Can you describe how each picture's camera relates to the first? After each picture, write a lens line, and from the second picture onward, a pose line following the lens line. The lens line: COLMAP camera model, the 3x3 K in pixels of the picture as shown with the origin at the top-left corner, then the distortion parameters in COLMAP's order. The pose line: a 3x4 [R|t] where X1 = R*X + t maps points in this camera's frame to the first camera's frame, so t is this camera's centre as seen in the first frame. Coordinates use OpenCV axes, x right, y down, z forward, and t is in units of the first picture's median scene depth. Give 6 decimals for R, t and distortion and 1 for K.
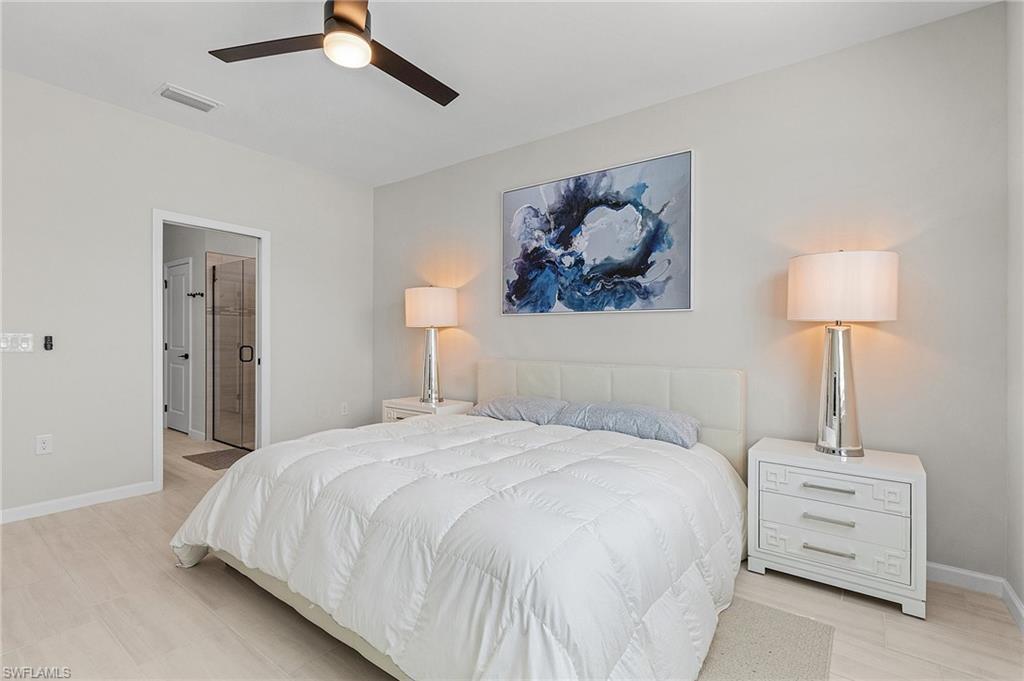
lens RADIAL K [[554.1, 0, 512.0], [0, 554.1, 340.5], [0, 0, 1]] dist [0.024855, 0.000105]
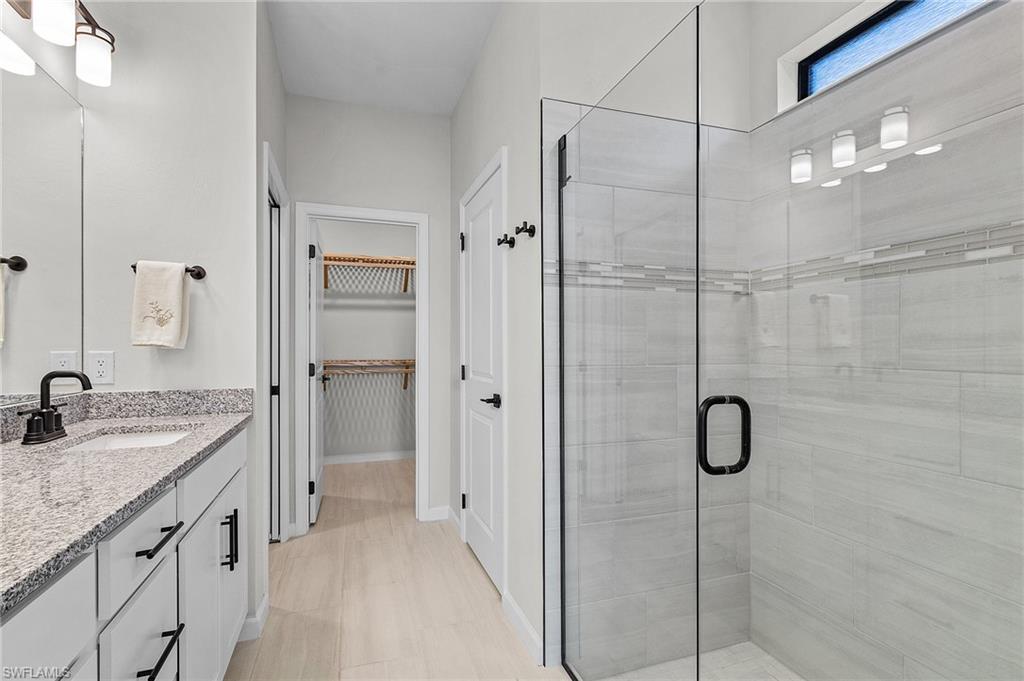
lens RADIAL K [[486.4, 0, 514.6], [0, 486.4, 359.7], [0, 0, 1]] dist [0.001438, 0.000376]
pose [[0.866768, 0.002106, -0.498708, -0.877365], [0.003519, 0.999940, 0.010338, -0.011158], [0.498700, -0.010716, 0.866709, 1.555170]]
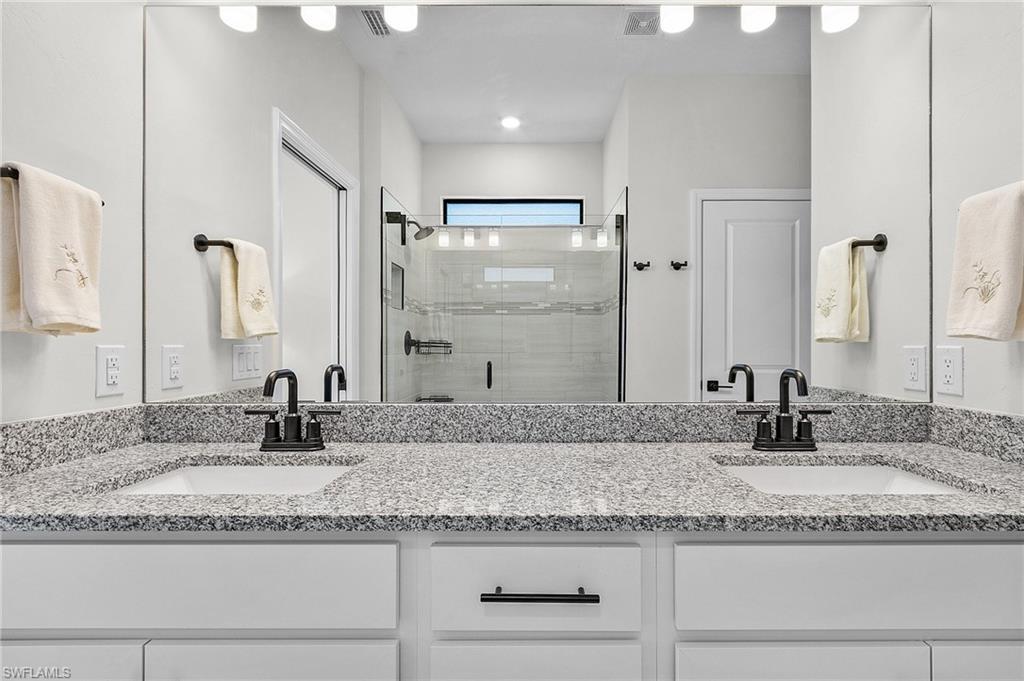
lens RADIAL K [[479.9, 0, 512.0], [0, 479.9, 340.5], [0, 0, 1]] dist [0.001059, 0.000217]
pose [[-0.755791, -0.012525, -0.654693, -1.398575], [-0.010007, 0.999921, -0.007577, -0.021112], [0.654736, 0.000825, -0.755857, 2.417828]]
